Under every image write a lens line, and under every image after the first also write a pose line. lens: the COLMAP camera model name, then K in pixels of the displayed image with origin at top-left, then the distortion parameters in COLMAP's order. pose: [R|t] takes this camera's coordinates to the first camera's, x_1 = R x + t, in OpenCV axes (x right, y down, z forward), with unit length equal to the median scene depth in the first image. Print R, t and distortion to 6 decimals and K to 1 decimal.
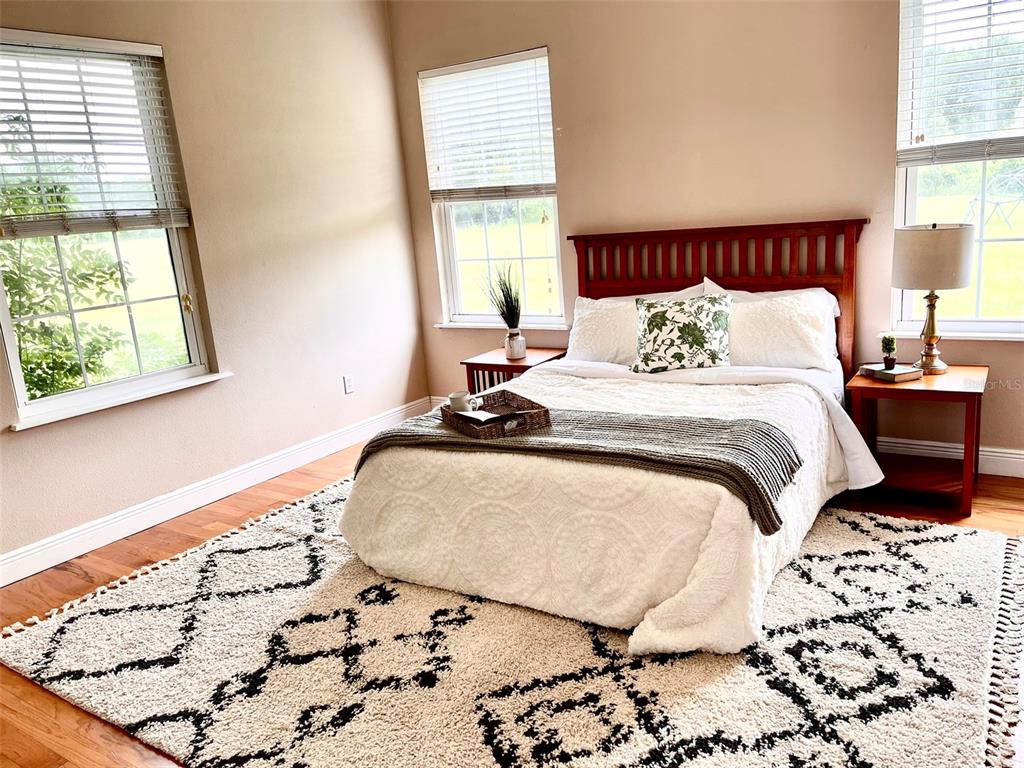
lens RADIAL K [[779.1, 0, 509.2], [0, 779.1, 381.8], [0, 0, 1]] dist [0.058321, -0.045509]
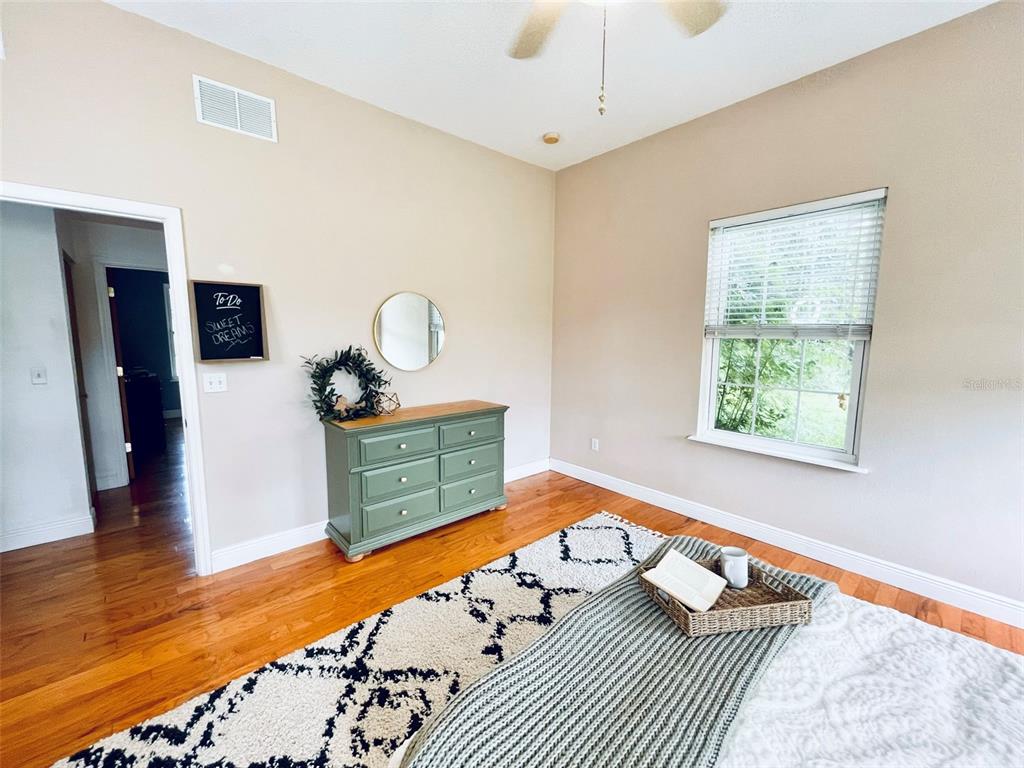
lens RADIAL K [[416.4, 0, 506.1], [0, 416.4, 384.0], [0, 0, 1]] dist [0.002469, 0.000603]
pose [[-0.251779, 0.196694, -0.947586, 0.517514], [-0.199031, 0.947675, 0.249596, -0.292708], [0.947098, 0.251442, -0.199457, 1.010839]]
